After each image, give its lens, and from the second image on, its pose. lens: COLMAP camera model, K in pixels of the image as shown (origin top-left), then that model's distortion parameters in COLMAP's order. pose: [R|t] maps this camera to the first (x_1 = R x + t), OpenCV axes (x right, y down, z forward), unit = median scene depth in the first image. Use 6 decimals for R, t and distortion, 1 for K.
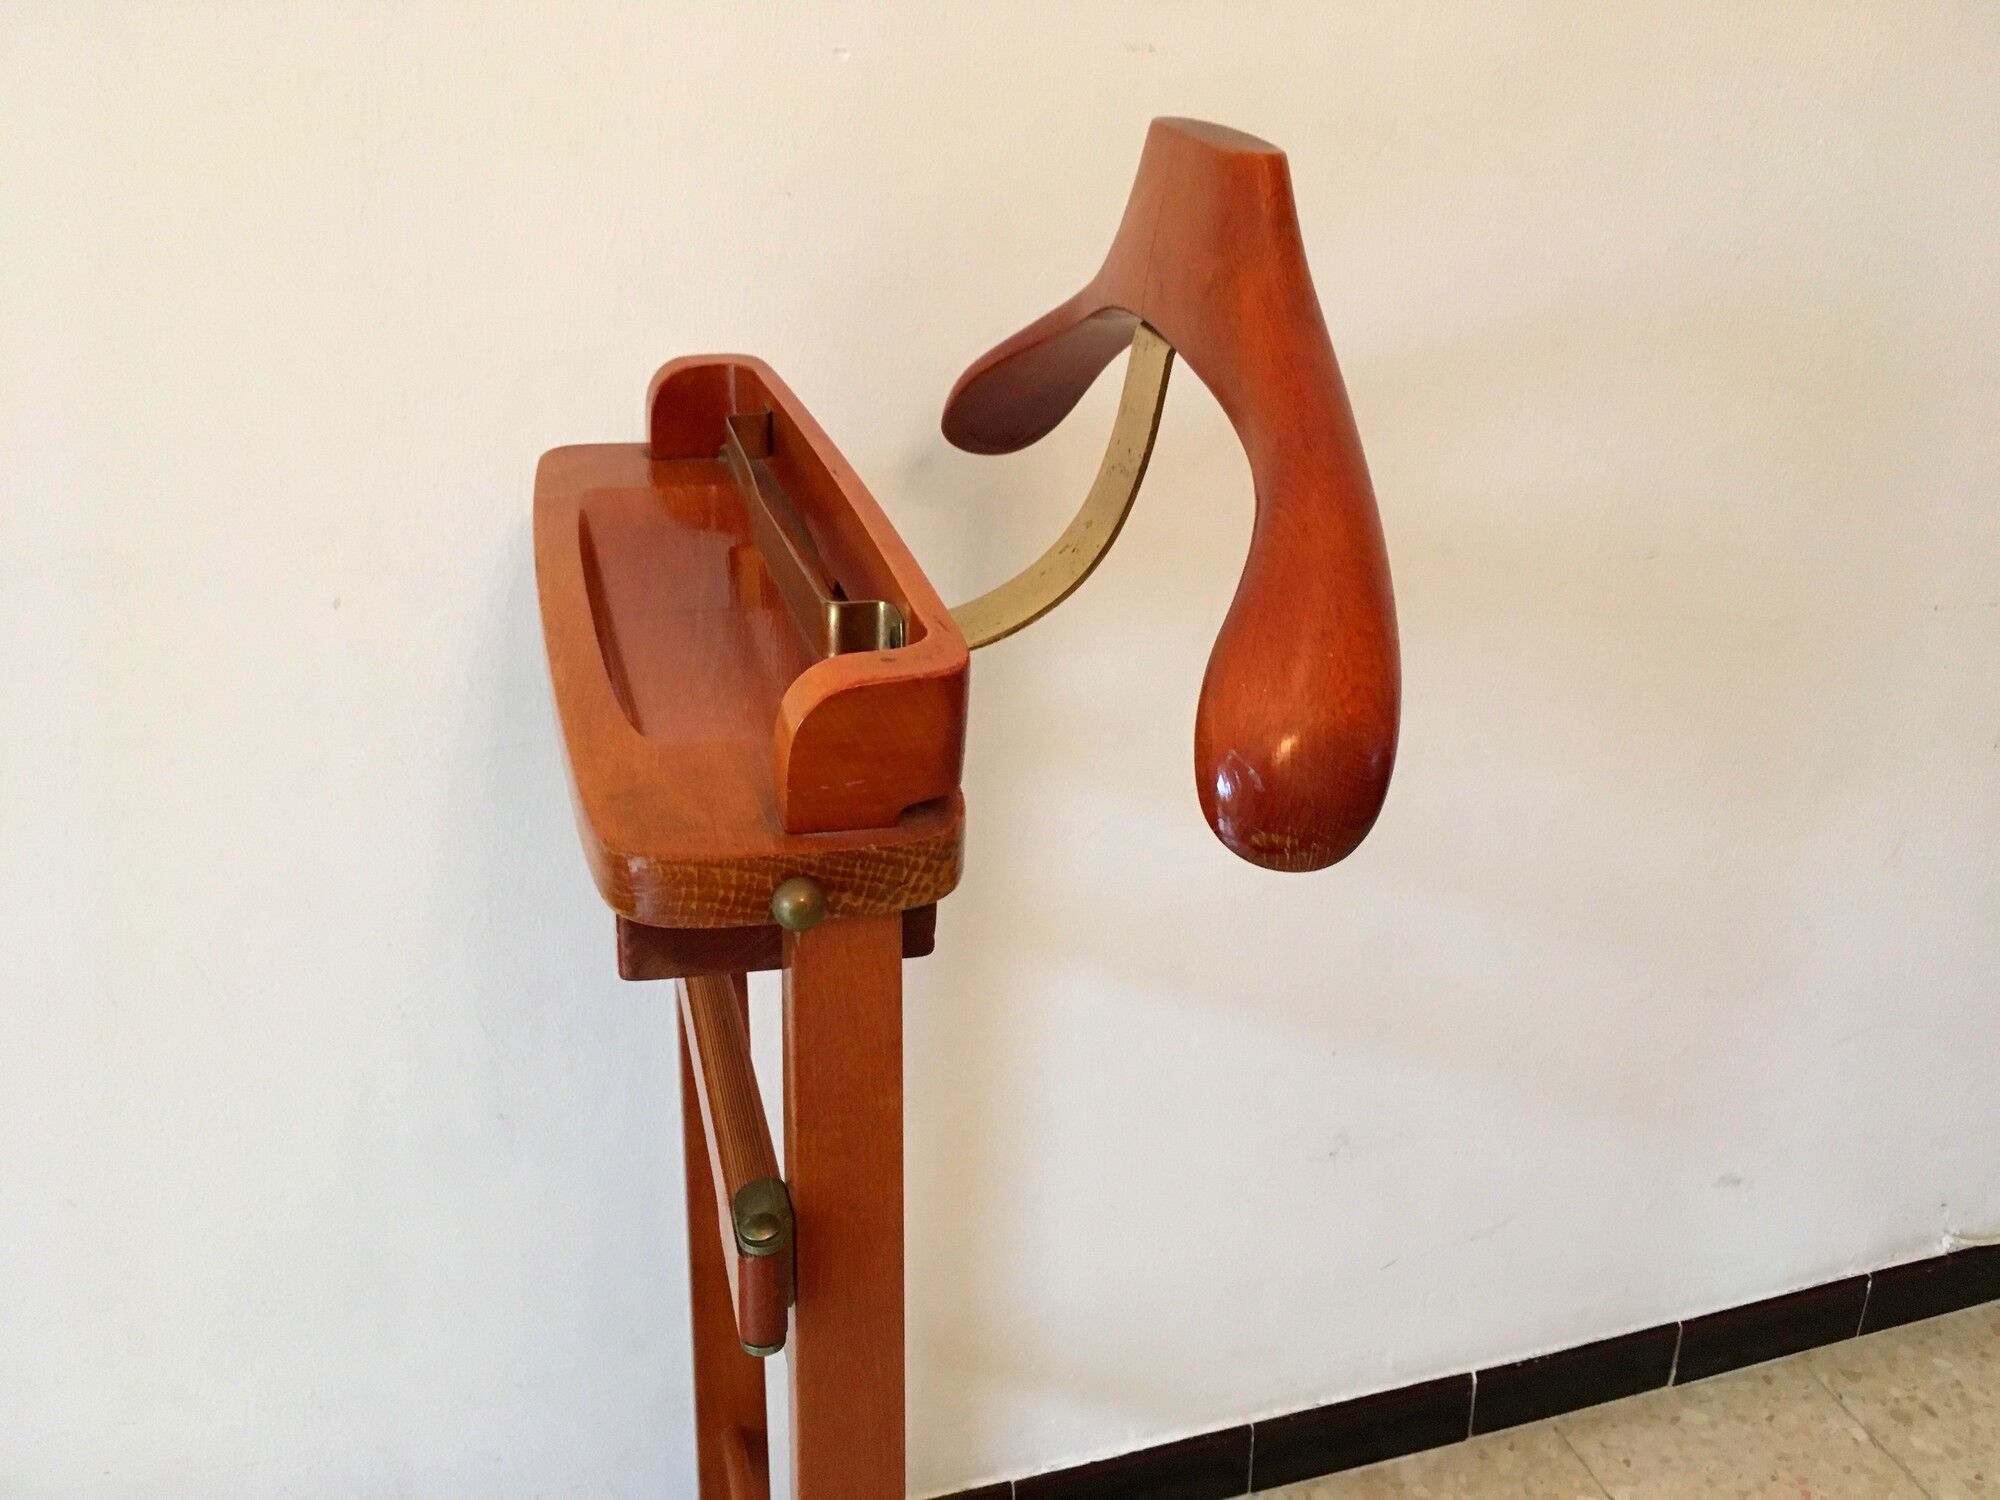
lens RADIAL K [[1698.9, 0, 985.6], [0, 1698.9, 747.4], [0, 0, 1]] dist [0.041328, -0.062173]
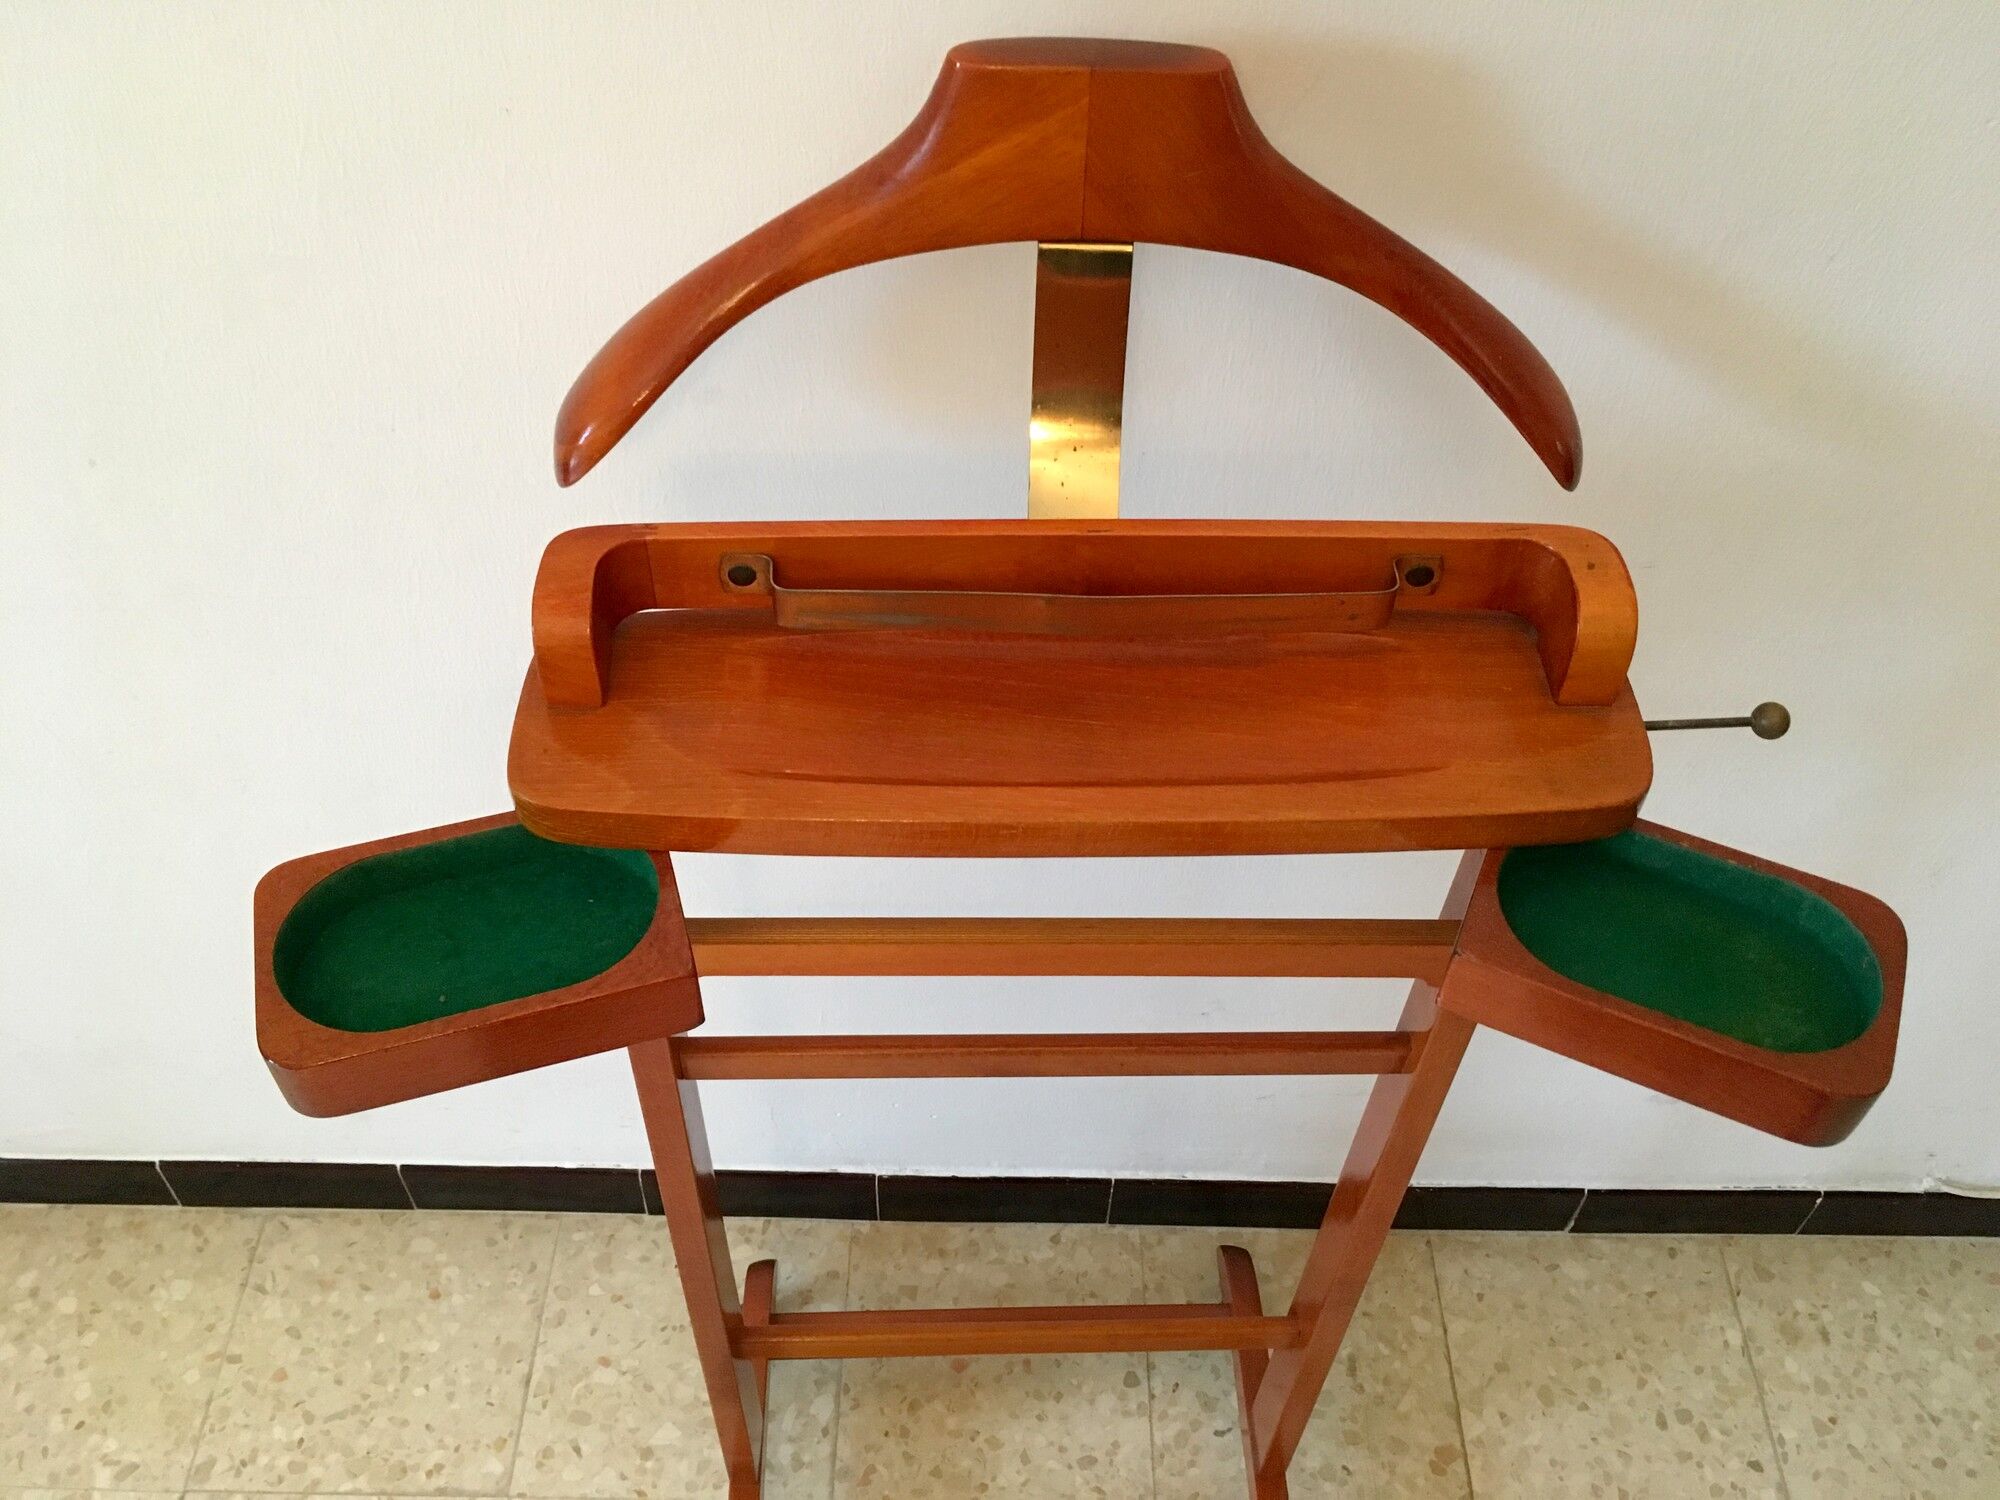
lens RADIAL K [[1698.9, 0, 1010.4], [0, 1698.9, 680.7], [0, 0, 1]] dist [0.041328, -0.062173]
pose [[0.954063, 0.234078, -0.187008, 0.207228], [-0.144225, 0.905917, 0.398138, -0.278932], [0.262609, -0.352878, 0.898061, 0.133345]]
